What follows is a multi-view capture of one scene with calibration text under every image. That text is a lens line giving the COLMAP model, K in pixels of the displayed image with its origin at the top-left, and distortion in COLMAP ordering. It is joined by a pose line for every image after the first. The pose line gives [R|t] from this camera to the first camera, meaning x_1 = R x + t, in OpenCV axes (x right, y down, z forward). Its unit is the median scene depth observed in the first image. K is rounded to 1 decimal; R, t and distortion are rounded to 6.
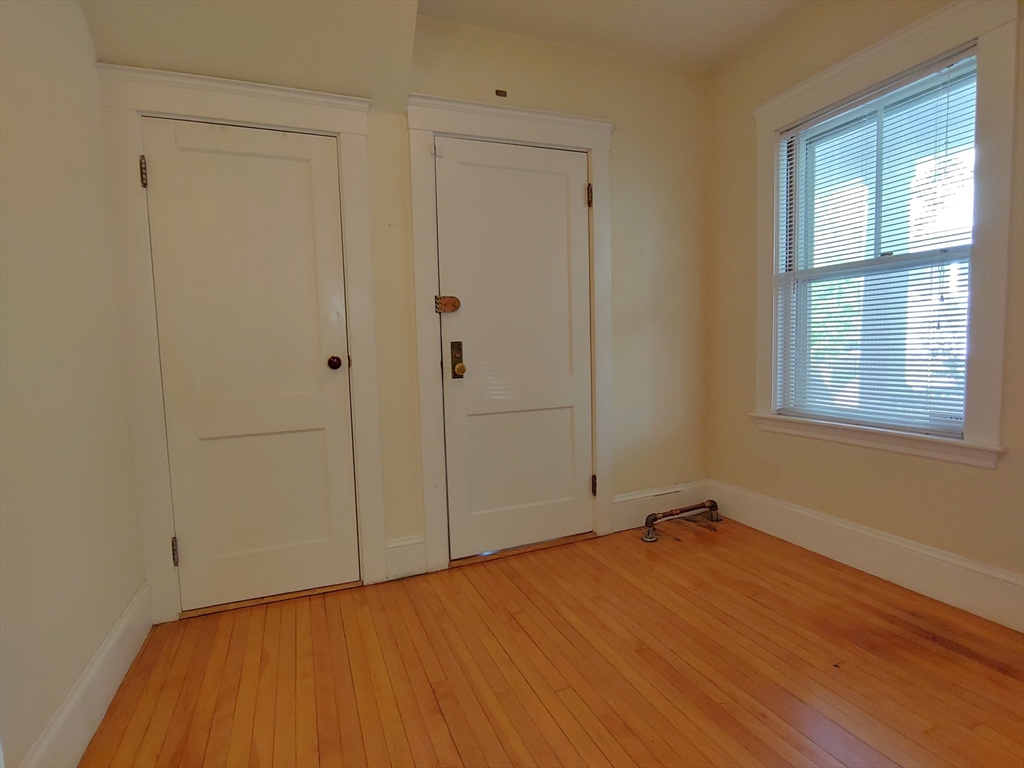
lens RADIAL K [[525.0, 0, 507.6], [0, 525.0, 386.6], [0, 0, 1]] dist [-0.005976, -0.001478]
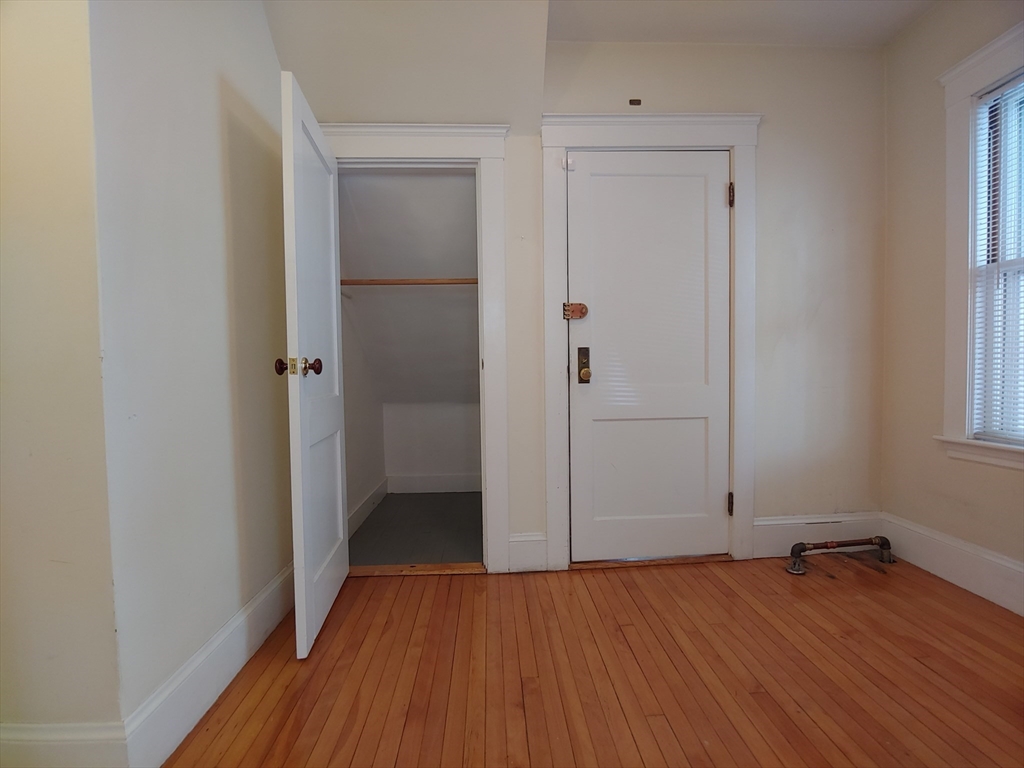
lens RADIAL K [[492.4, 0, 513.6], [0, 492.4, 383.4], [0, 0, 1]] dist [-0.002936, -0.003529]
pose [[0.944030, 0.028071, -0.328664, 0.093651], [-0.040694, 0.998672, -0.031588, 0.021167], [0.327341, 0.043195, 0.943918, 0.051478]]
